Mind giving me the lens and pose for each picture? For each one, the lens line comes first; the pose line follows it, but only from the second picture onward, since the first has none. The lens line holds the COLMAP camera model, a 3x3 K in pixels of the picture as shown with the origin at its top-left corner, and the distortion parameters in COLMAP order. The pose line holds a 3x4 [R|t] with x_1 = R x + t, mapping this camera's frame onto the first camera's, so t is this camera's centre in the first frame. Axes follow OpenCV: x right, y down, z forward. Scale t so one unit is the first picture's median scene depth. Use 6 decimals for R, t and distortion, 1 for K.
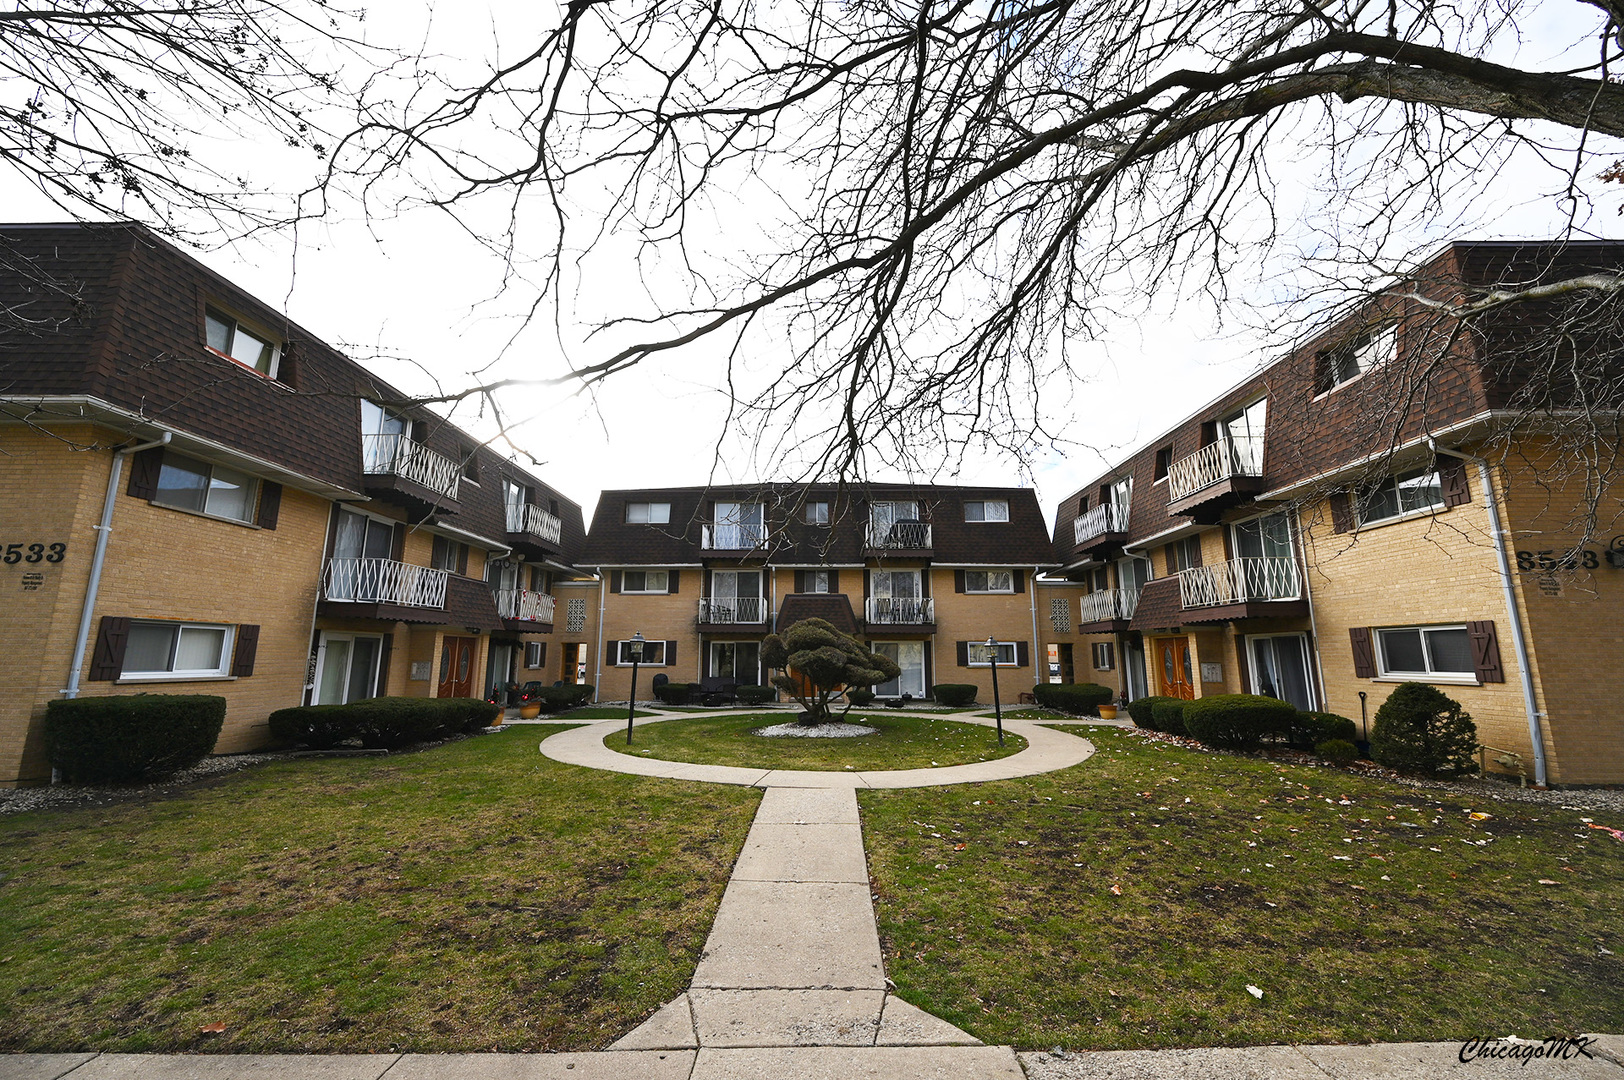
lens RADIAL K [[634.7, 0, 811.4], [0, 634.7, 537.7], [0, 0, 1]] dist [-0.001647, 0.000066]
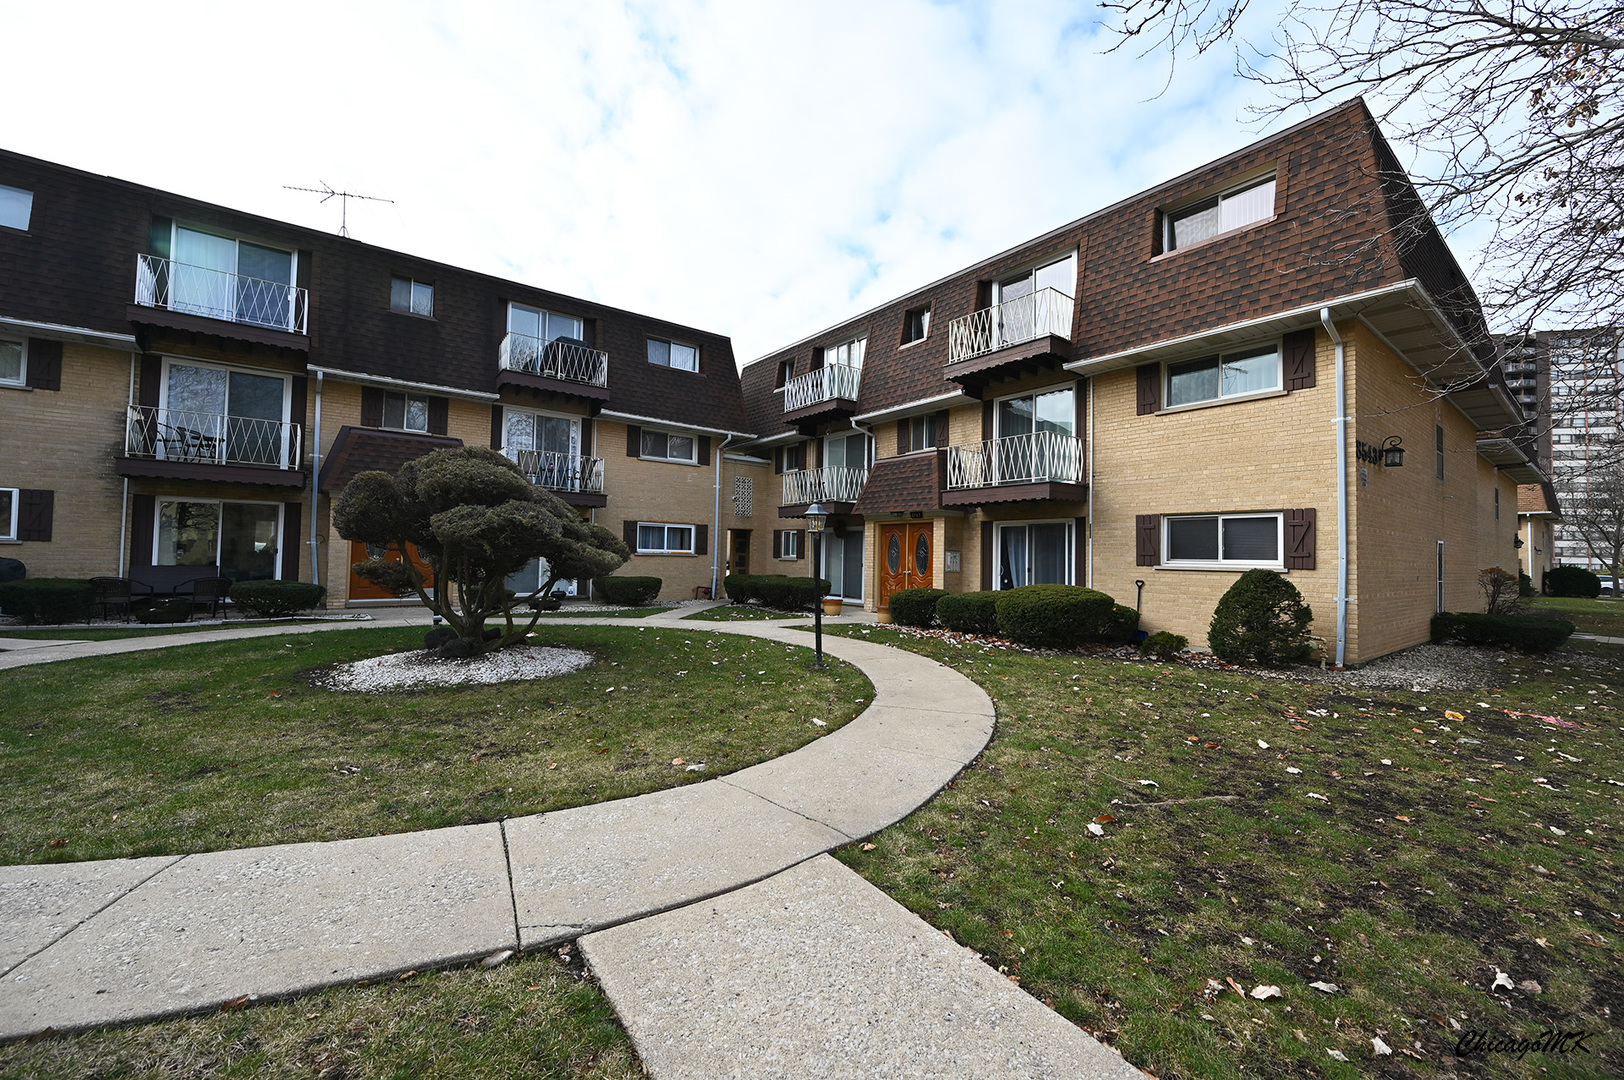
lens RADIAL K [[634.7, 0, 811.4], [0, 634.7, 537.7], [0, 0, 1]] dist [-0.001647, 0.000066]
pose [[0.783042, 0.032433, 0.621122, -0.092476], [-0.133376, 0.984164, 0.116757, 0.098971], [-0.607499, -0.174269, 0.774968, 0.421012]]
